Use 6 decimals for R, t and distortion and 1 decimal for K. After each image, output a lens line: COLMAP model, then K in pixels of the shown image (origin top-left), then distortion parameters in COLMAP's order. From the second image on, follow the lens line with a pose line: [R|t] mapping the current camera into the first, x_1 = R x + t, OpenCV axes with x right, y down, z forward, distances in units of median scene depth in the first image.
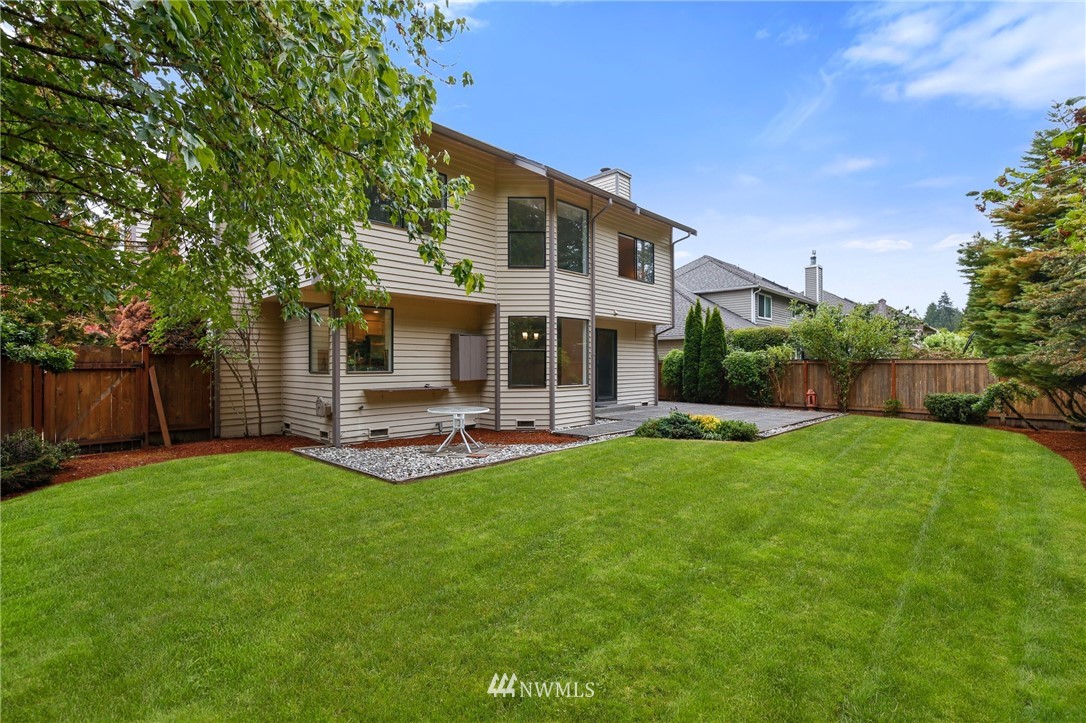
lens RADIAL K [[493.6, 0, 551.3], [0, 493.6, 360.5], [0, 0, 1]] dist [-0.000177, -0.000572]
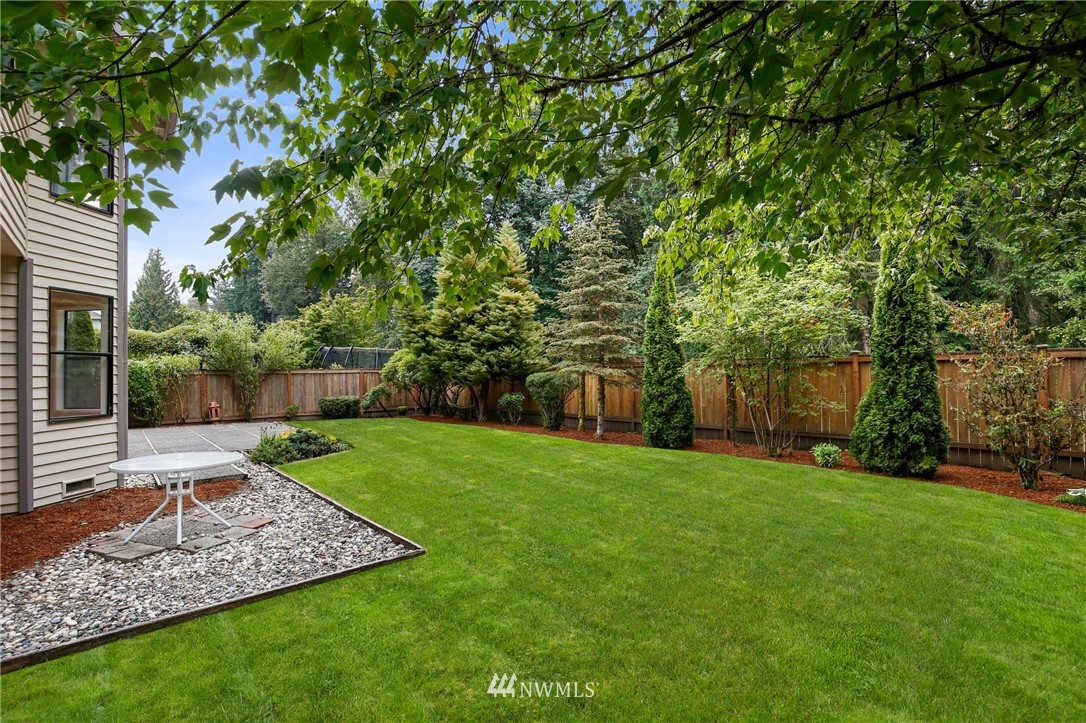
lens RADIAL K [[493.6, 0, 541.0], [0, 493.6, 363.9], [0, 0, 1]] dist [-0.000177, -0.000572]
pose [[0.175766, 0.012352, 0.984354, -0.365890], [0.002049, 0.999915, -0.012913, -0.000016], [-0.984430, 0.004286, 0.175726, 0.282102]]
